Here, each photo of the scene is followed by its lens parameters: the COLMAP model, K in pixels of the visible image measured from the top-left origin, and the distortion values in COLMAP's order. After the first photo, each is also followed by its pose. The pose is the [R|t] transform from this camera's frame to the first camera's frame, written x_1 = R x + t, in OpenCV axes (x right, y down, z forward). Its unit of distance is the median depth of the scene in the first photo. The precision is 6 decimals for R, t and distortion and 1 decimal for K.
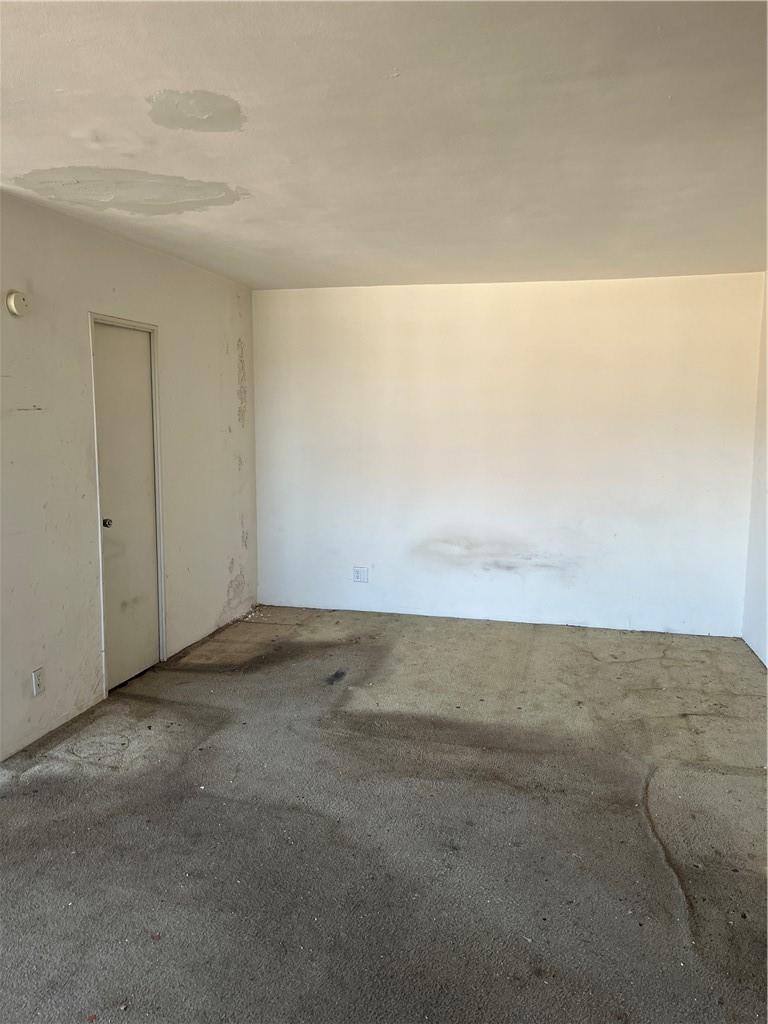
lens RADIAL K [[772.2, 0, 393.6], [0, 772.2, 511.9], [0, 0, 1]] dist [0.054811, -0.069274]
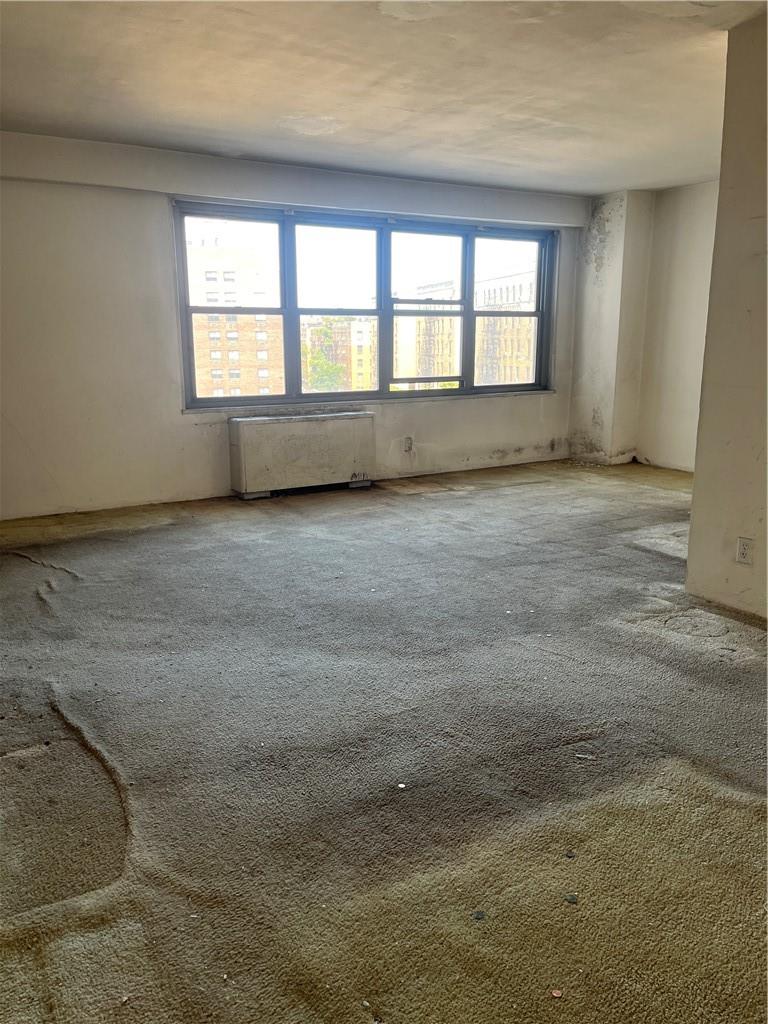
lens RADIAL K [[772.2, 0, 376.0], [0, 772.2, 512.9], [0, 0, 1]] dist [0.054811, -0.069274]
pose [[-0.726967, 0.148920, -0.670330, 0.395866], [-0.082290, 0.950272, 0.300354, -0.059183], [0.681724, 0.273509, -0.678561, 1.050979]]
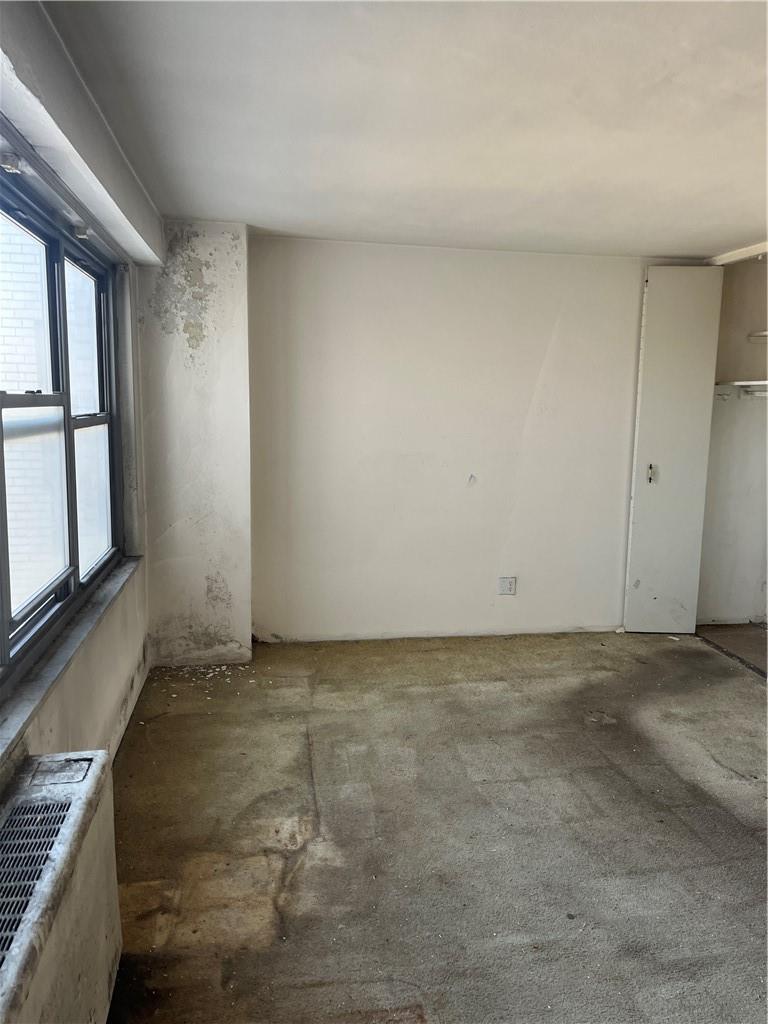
lens RADIAL K [[772.2, 0, 386.3], [0, 772.2, 508.3], [0, 0, 1]] dist [0.054811, -0.069274]
pose [[0.380983, 0.128428, -0.915619, -0.115775], [-0.125053, 0.988364, 0.086598, -0.007566], [0.916086, 0.081508, 0.392610, 0.005466]]
